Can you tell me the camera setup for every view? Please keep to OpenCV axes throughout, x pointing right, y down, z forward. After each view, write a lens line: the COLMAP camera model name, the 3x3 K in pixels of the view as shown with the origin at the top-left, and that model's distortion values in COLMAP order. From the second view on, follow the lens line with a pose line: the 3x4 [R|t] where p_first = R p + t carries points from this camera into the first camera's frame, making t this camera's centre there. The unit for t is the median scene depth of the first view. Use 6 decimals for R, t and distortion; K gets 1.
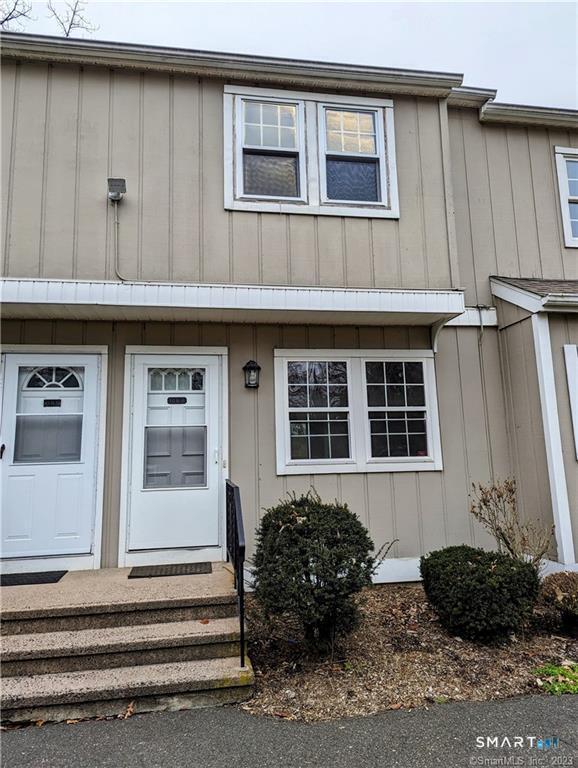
lens RADIAL K [[540.0, 0, 287.2], [0, 540.0, 365.8], [0, 0, 1]] dist [0.029051, -0.001698]
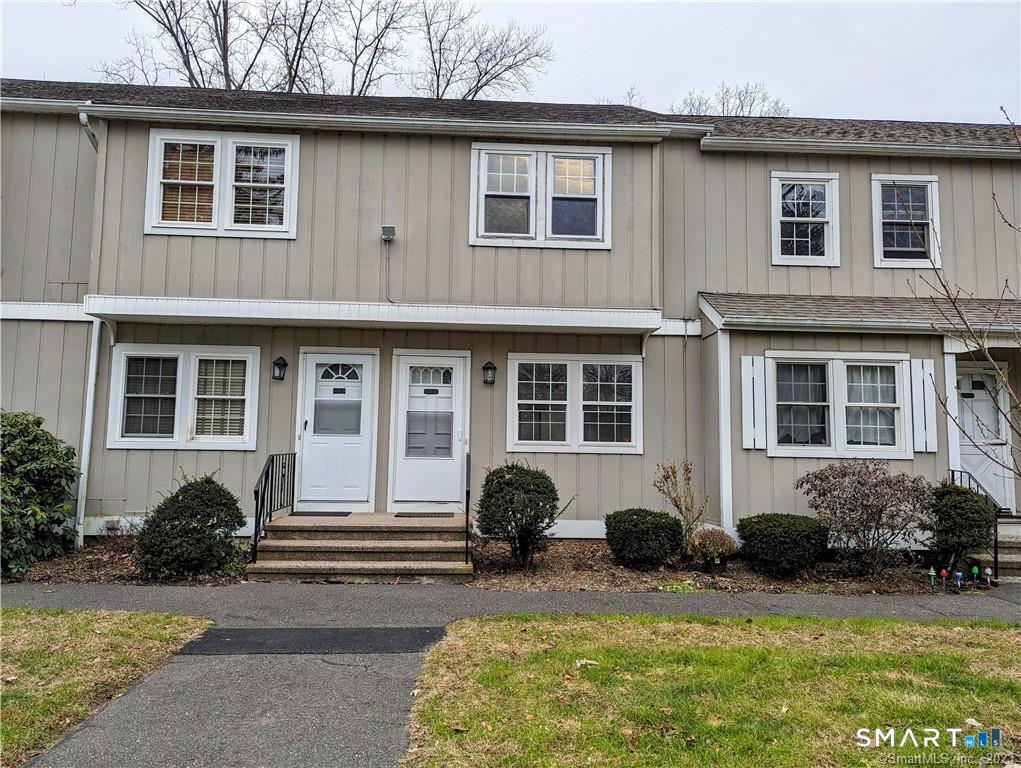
lens RADIAL K [[717.8, 0, 510.5], [0, 717.8, 384.0], [0, 0, 1]] dist [0.029051, -0.001698]
pose [[0.993532, 0.029736, -0.109590, 0.173109], [-0.021637, 0.996996, 0.074366, -0.086171], [0.111472, -0.071514, 0.991191, -0.682810]]
